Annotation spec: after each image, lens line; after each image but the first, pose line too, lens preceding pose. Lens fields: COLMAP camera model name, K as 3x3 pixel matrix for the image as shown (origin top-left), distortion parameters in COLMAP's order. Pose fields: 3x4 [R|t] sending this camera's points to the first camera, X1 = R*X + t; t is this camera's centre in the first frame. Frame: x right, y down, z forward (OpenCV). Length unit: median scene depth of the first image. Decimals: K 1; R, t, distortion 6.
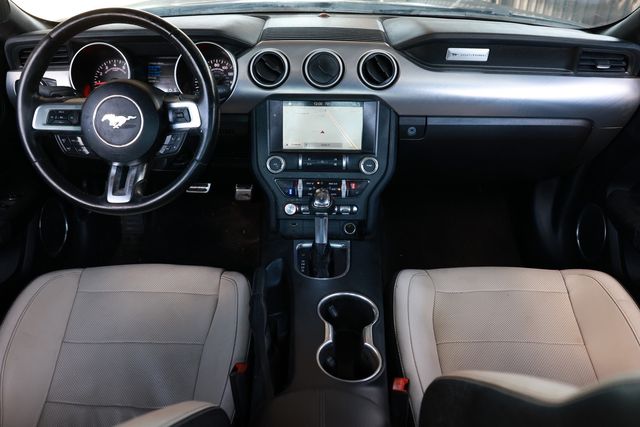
lens RADIAL K [[499.7, 0, 320.0], [0, 499.7, 213.5], [0, 0, 1]] dist [-0.125710, 0.122080]
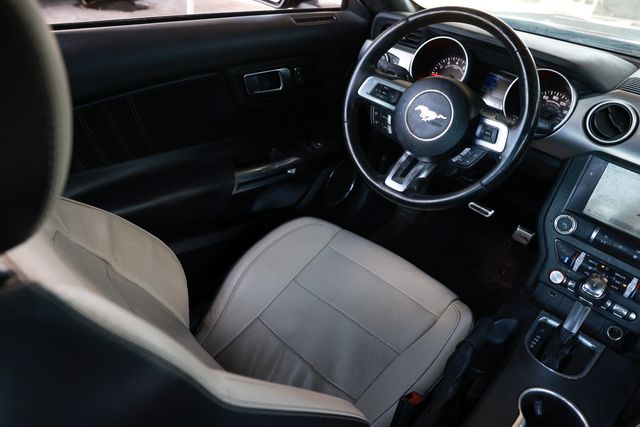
lens RADIAL K [[499.7, 0, 320.0], [0, 499.7, 213.5], [0, 0, 1]] dist [-0.125710, 0.122080]
pose [[0.739328, 0.437417, -0.511919, 0.024910], [-0.443916, 0.888280, 0.117888, -0.025933], [0.506293, 0.140091, 0.850906, 0.045203]]
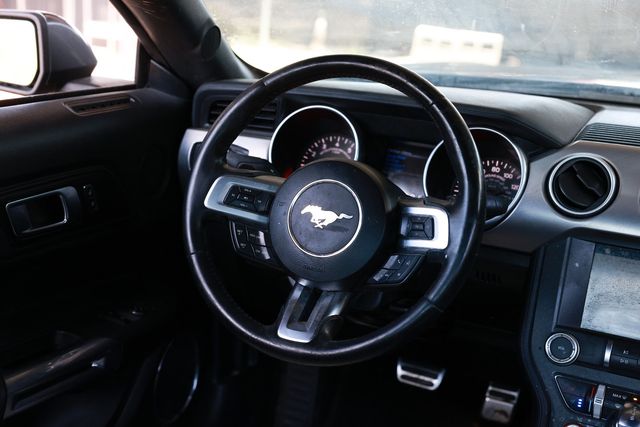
lens RADIAL K [[978.3, 0, 320.0], [0, 978.3, 213.5], [0, 0, 1]] dist [0.063221, 0.086270]
pose [[0.914449, 0.158630, -0.372317, 0.053612], [-0.257506, 0.937788, -0.232905, 0.091885], [0.312209, 0.308854, 0.898407, -0.141141]]
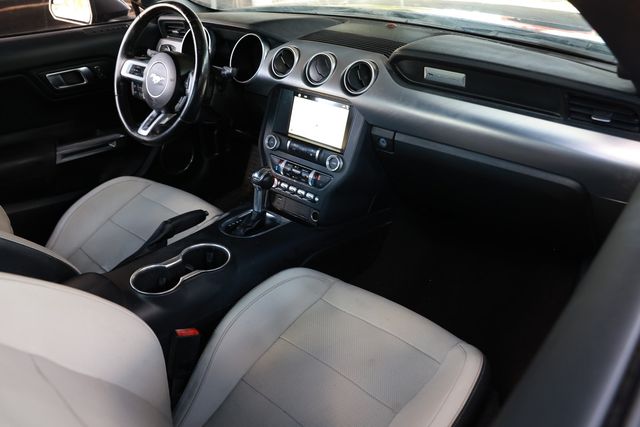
lens RADIAL K [[499.7, 0, 320.0], [0, 499.7, 213.5], [0, 0, 1]] dist [-0.125710, 0.122080]
pose [[0.770530, 0.311163, -0.556292, 0.735435], [-0.317760, 0.944084, 0.087940, -0.081430], [0.552550, 0.109006, 0.826321, 0.106601]]
